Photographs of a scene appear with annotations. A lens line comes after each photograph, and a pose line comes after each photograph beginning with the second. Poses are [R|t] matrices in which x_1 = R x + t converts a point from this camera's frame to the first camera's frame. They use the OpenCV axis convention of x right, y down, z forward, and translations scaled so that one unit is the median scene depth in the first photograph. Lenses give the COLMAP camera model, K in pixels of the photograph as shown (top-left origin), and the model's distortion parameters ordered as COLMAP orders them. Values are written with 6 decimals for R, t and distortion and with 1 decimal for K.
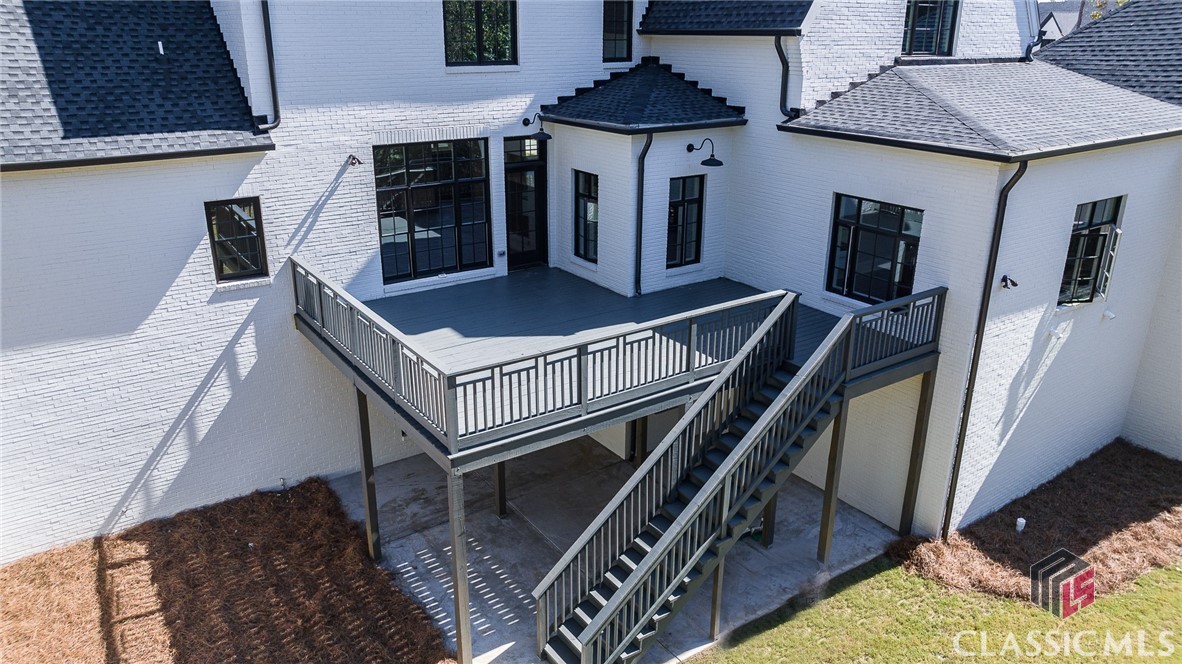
lens RADIAL K [[836.6, 0, 594.0], [0, 836.6, 332.1], [0, 0, 1]] dist [-0.016231, -0.005325]
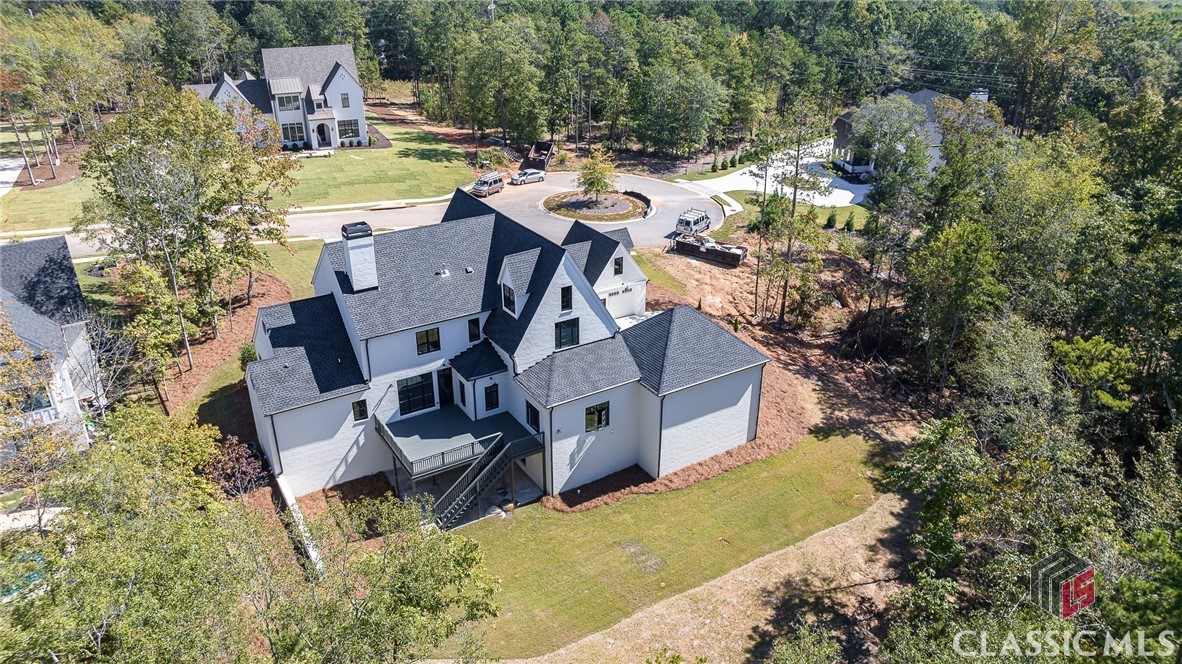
lens RADIAL K [[836.6, 0, 594.0], [0, 836.6, 332.1], [0, 0, 1]] dist [-0.016231, -0.005325]
pose [[0.999138, 0.018866, -0.036976, 0.689673], [-0.015477, 0.995832, 0.089879, -0.757225], [0.038518, -0.089229, 0.995266, -2.447943]]
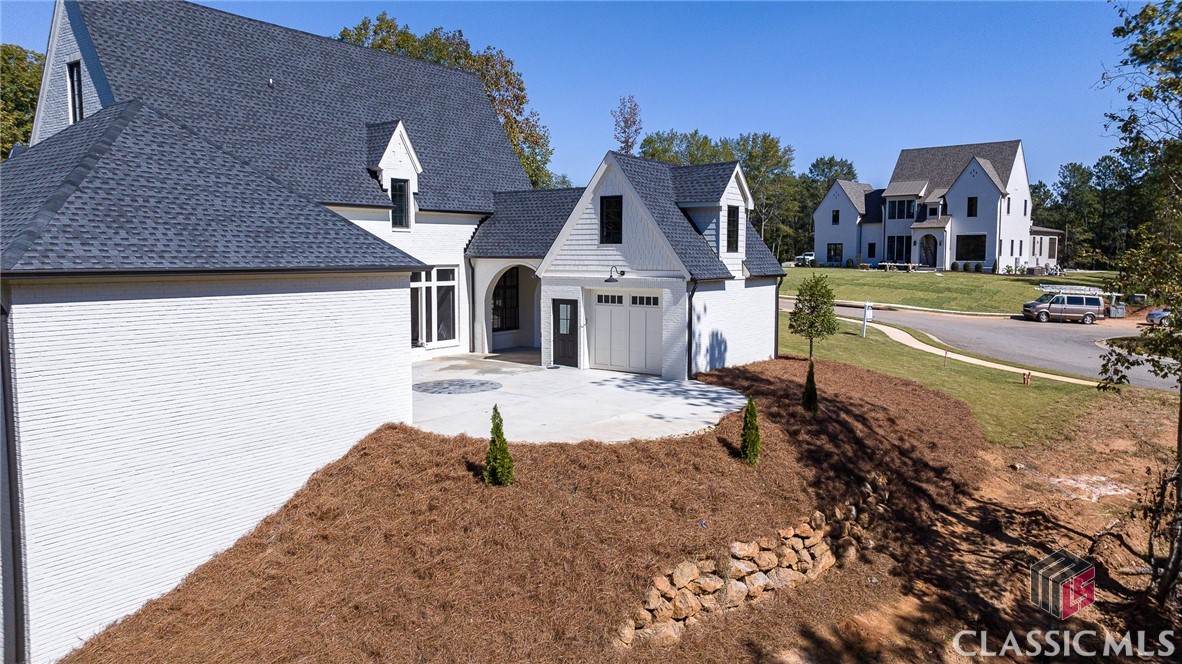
lens RADIAL K [[836.6, 0, 594.0], [0, 836.6, 332.1], [0, 0, 1]] dist [-0.016231, -0.005325]
pose [[0.347729, 0.081505, -0.934046, 2.254202], [-0.324093, 0.945255, -0.038171, -0.414808], [0.879800, 0.315991, 0.355107, 1.460495]]
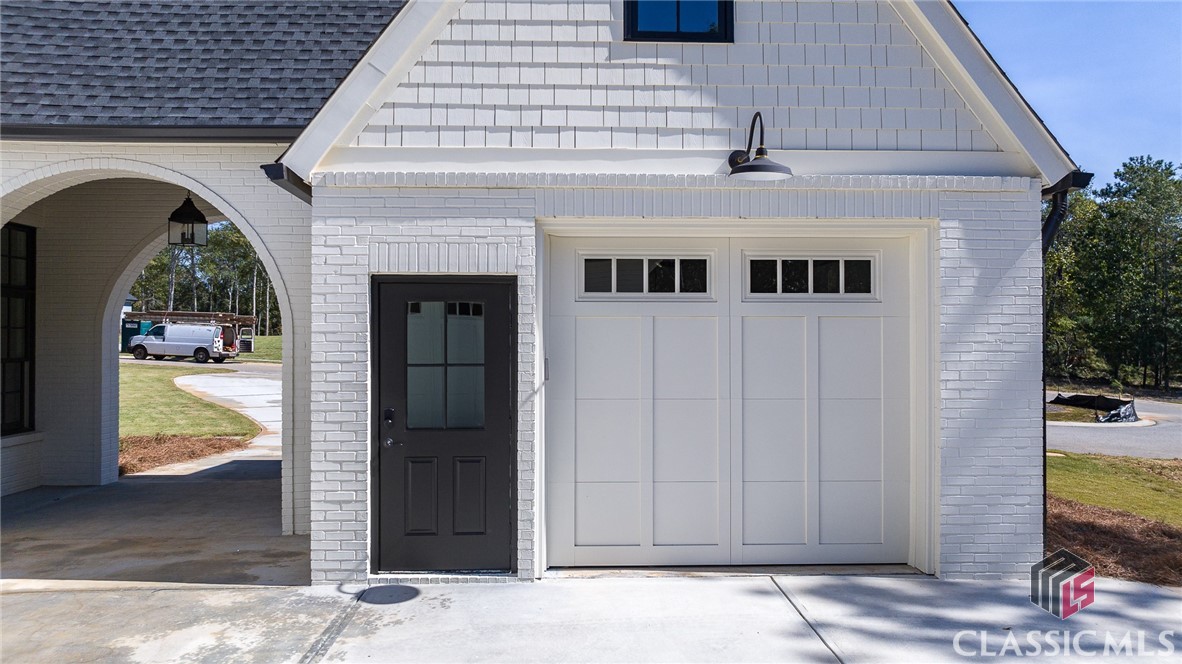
lens RADIAL K [[836.6, 0, 594.0], [0, 836.6, 332.1], [0, 0, 1]] dist [-0.016231, -0.005325]
pose [[0.844670, -0.010341, -0.535187, 0.833048], [-0.177193, 0.938044, -0.297784, -0.397753], [0.505108, 0.346361, 0.790506, 1.745706]]
